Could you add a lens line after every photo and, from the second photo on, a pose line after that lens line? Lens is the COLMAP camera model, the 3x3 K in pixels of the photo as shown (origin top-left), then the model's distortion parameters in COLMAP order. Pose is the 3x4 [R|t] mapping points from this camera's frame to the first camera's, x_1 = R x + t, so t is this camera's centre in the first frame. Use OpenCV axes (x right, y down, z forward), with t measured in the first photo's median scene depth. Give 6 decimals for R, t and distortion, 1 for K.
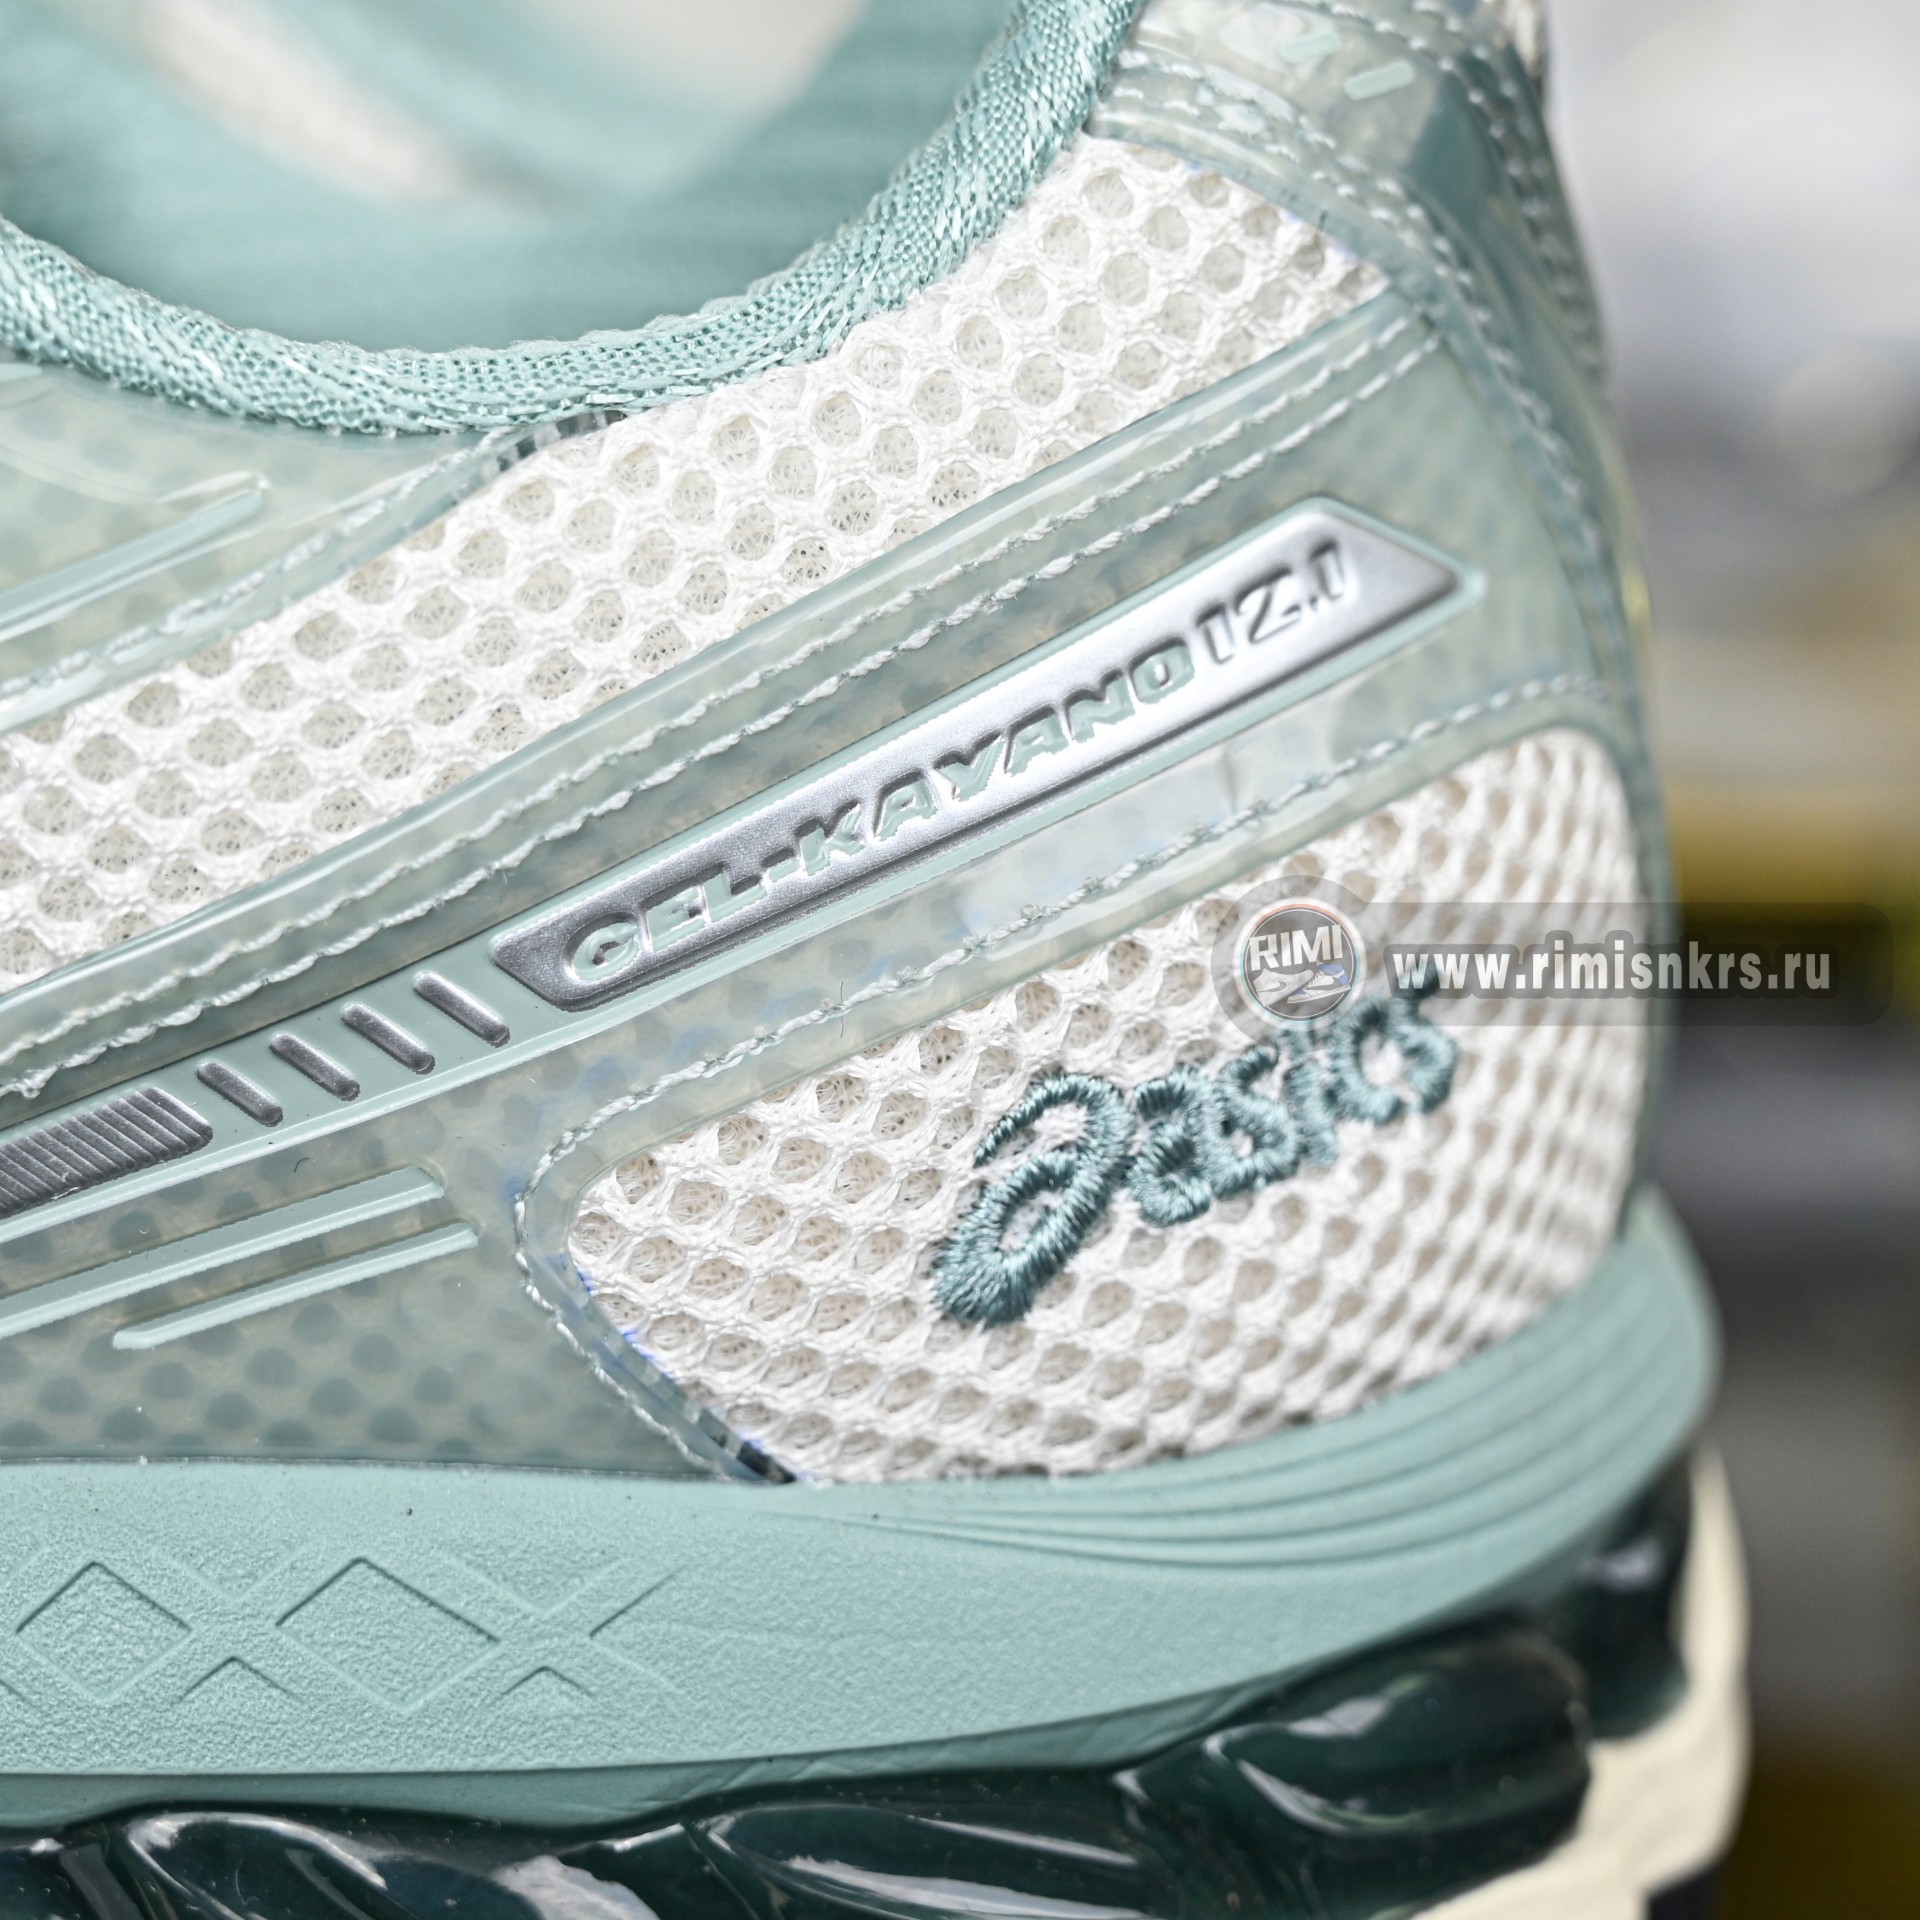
lens RADIAL K [[4915.4, 0, 960.0], [0, 4915.4, 960.0], [0, 0, 1]] dist [-0.051396, 0.154812]
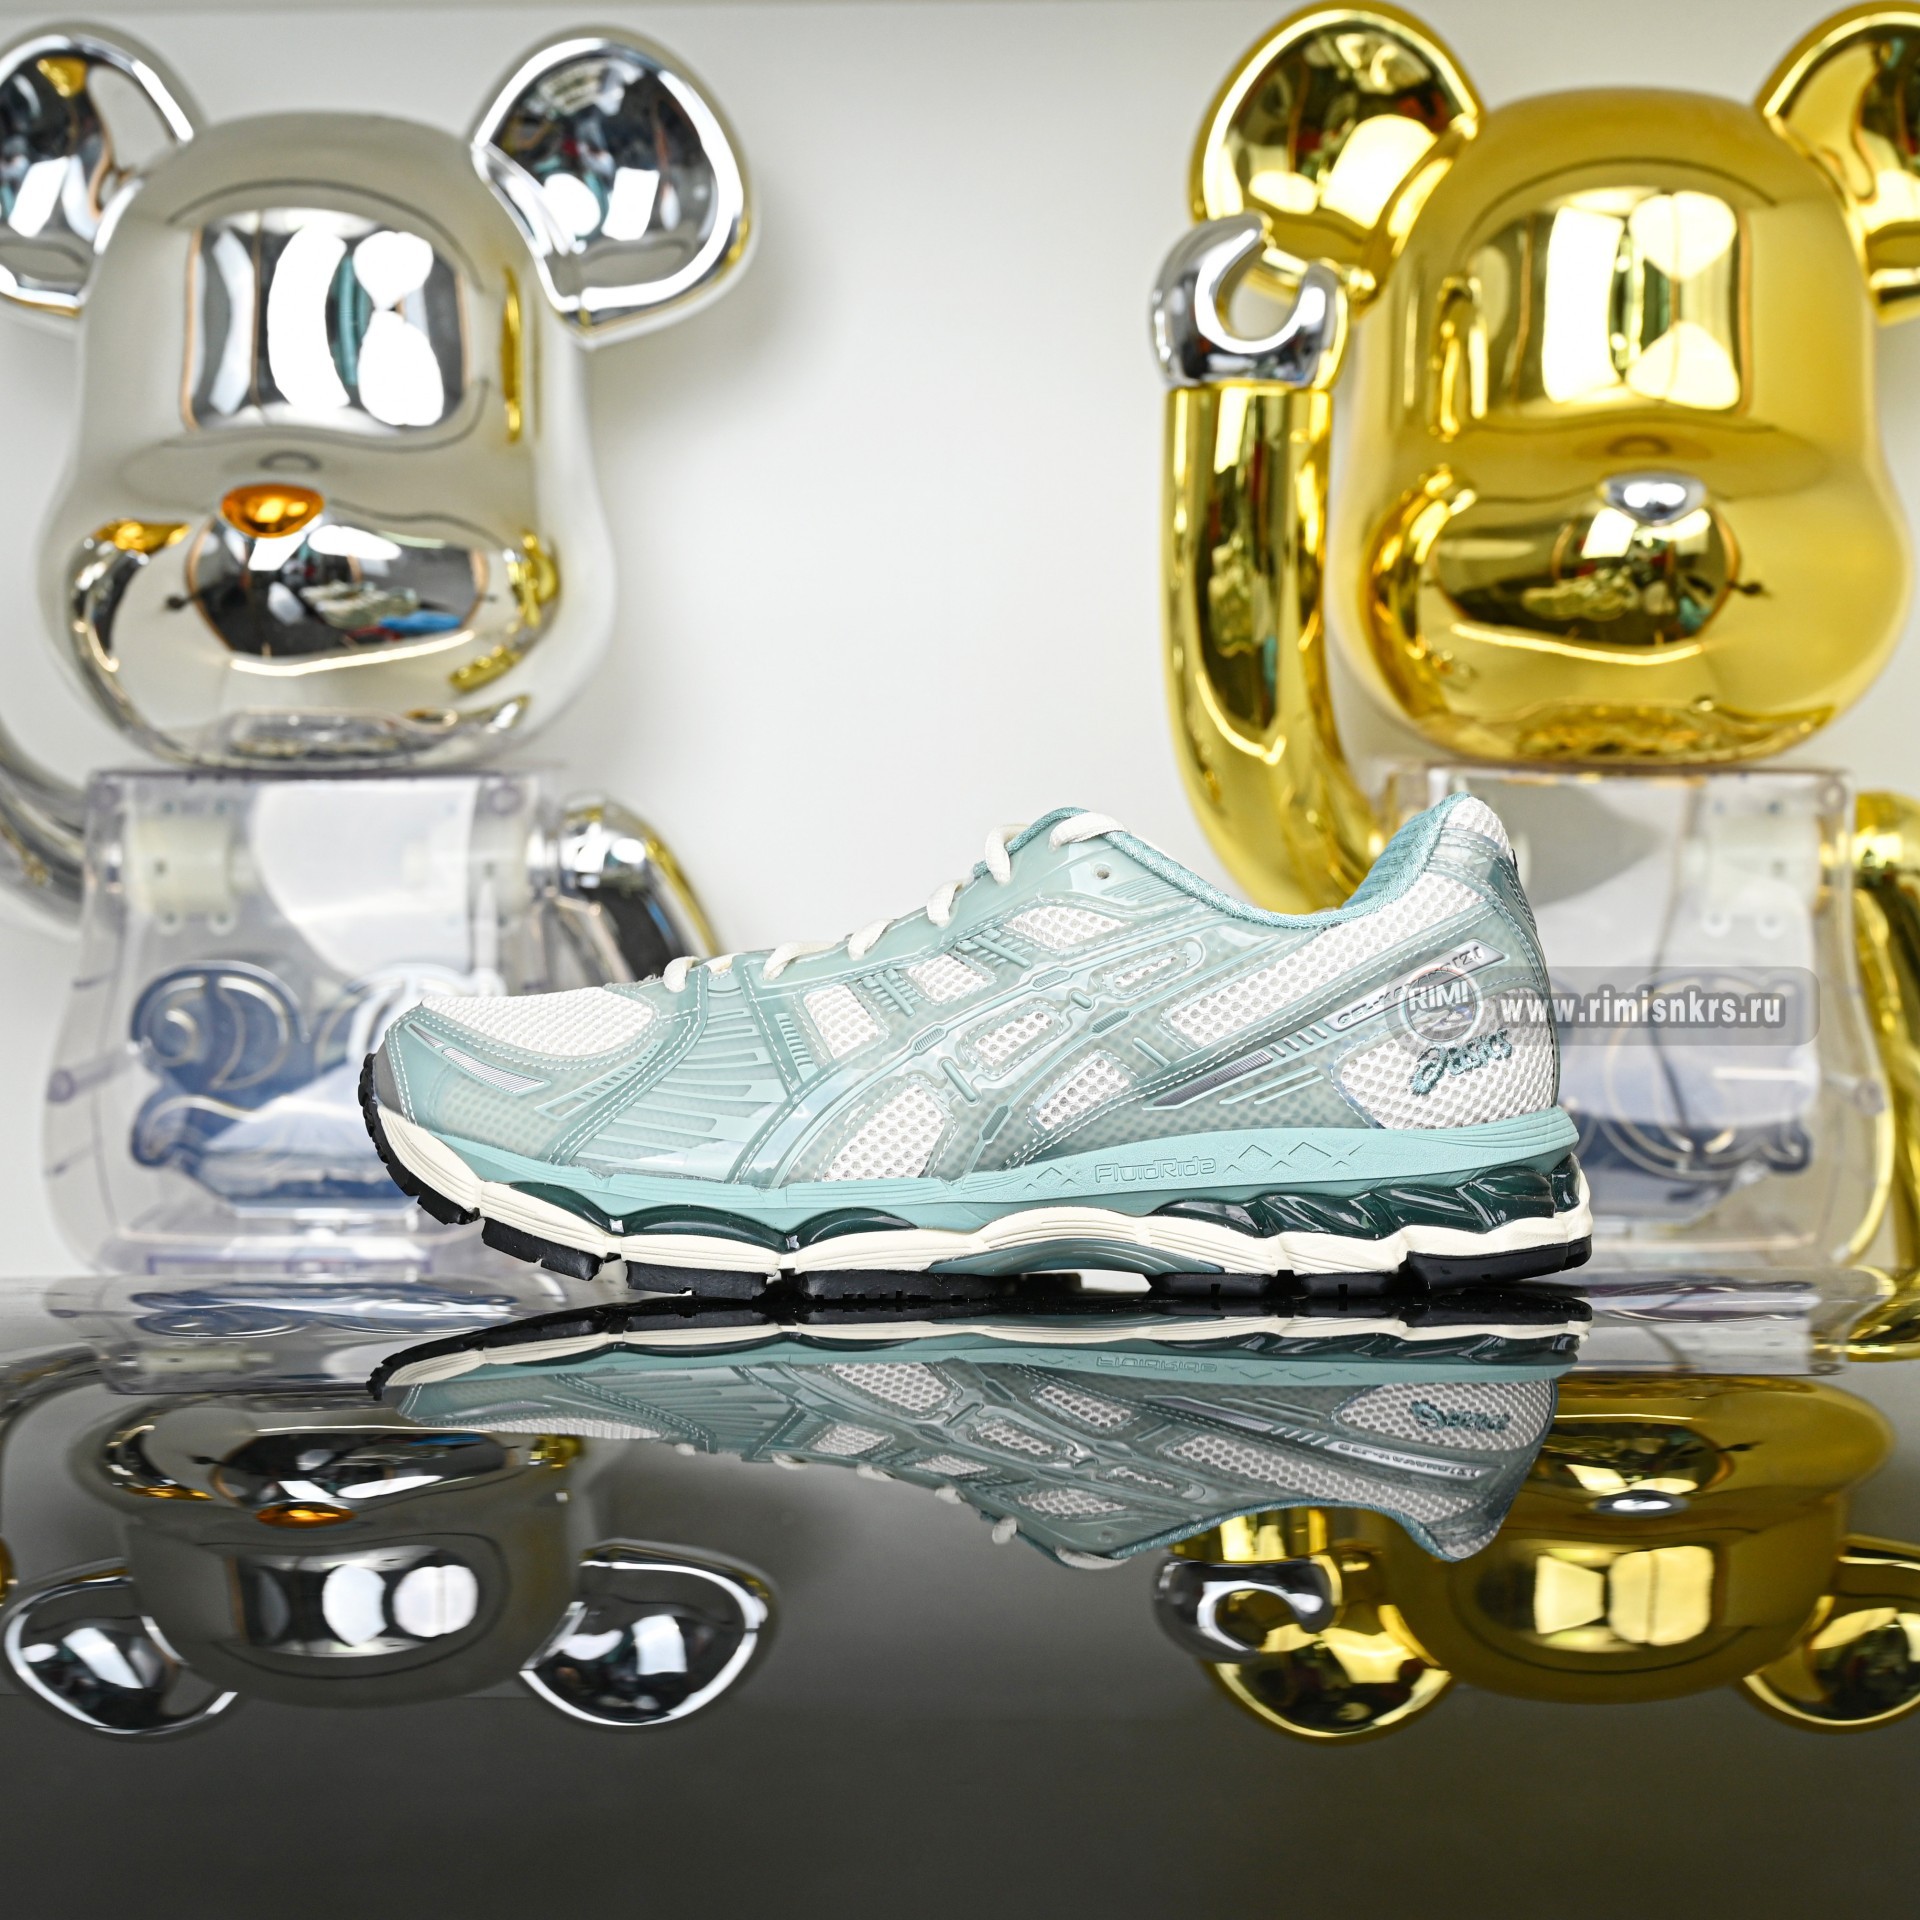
lens RADIAL K [[4456.5, 0, 958.5], [0, 4456.5, 960.6], [0, 0, 1]] dist [0.090546, 0.185808]
pose [[0.996587, -0.061198, -0.055394, -0.213896], [0.044236, 0.962531, -0.267538, 1.187301], [0.069691, 0.264175, 0.961954, -3.626816]]
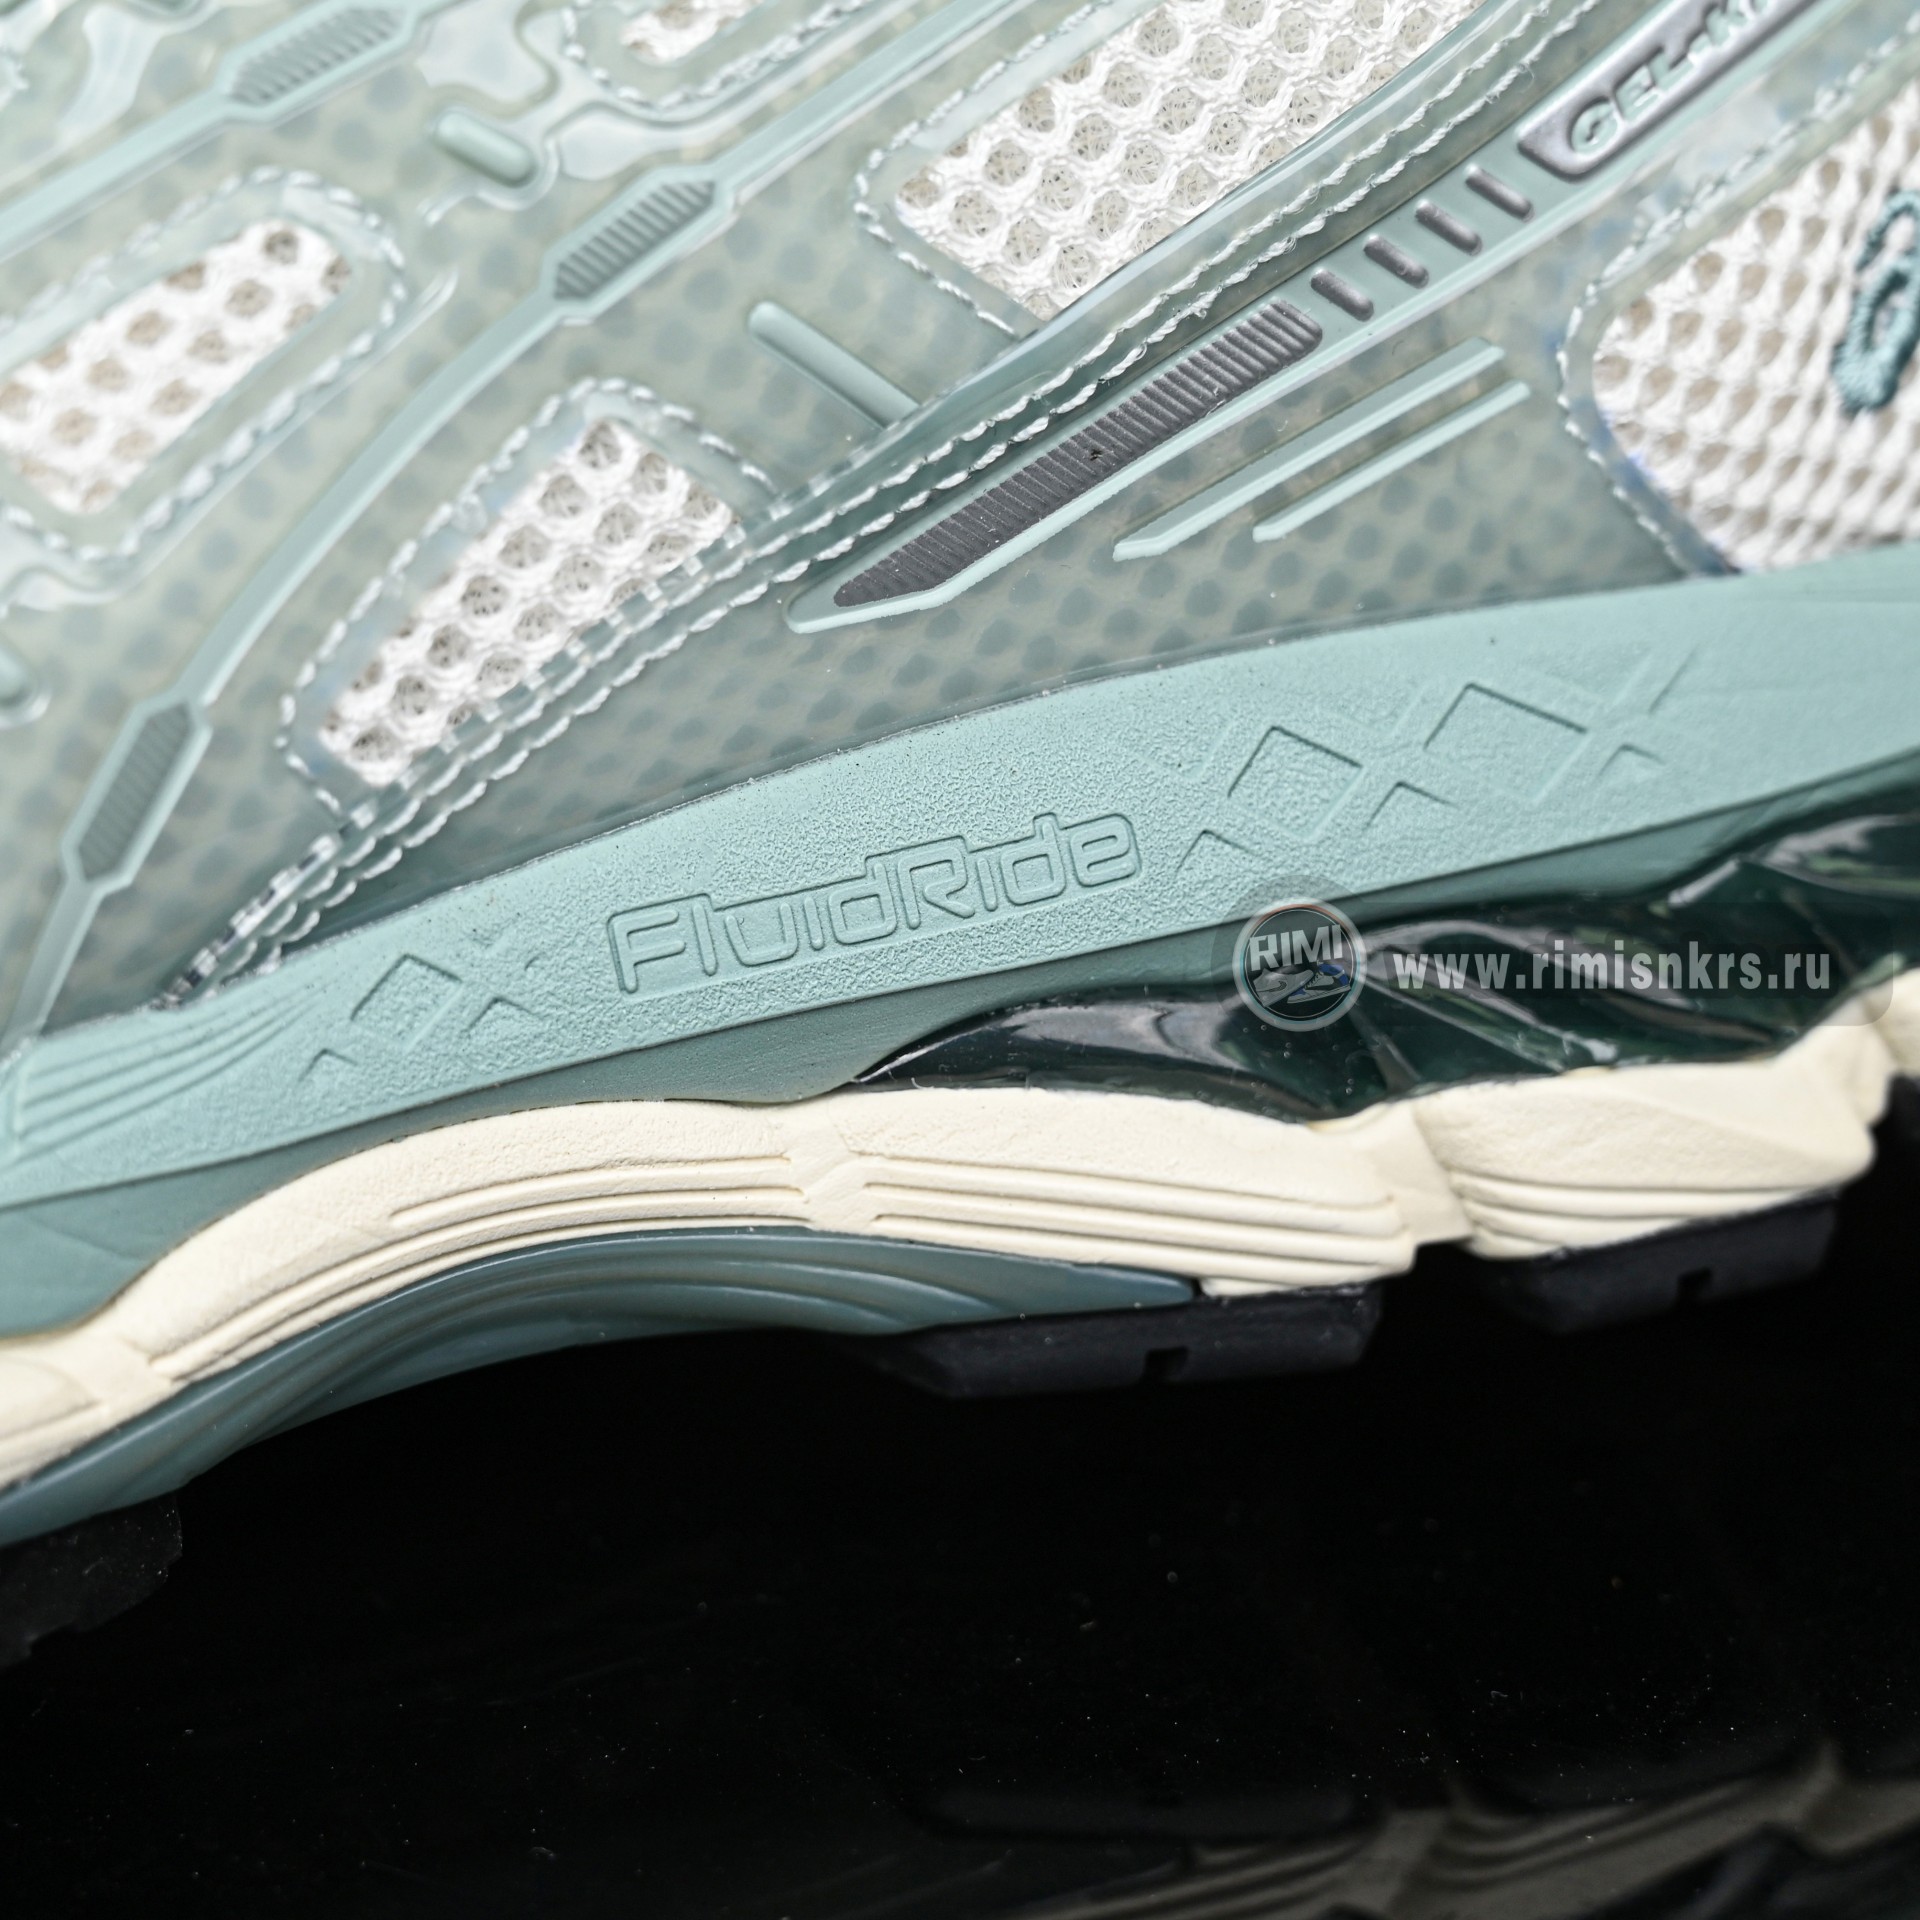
lens RADIAL K [[4915.4, 0, 960.0], [0, 4915.4, 960.0], [0, 0, 1]] dist [-0.051396, 0.154812]
pose [[0.928207, -0.204937, 0.310535, -0.621059], [0.211283, 0.977332, 0.013452, 0.145708], [-0.306253, 0.053125, 0.950467, -0.085998]]
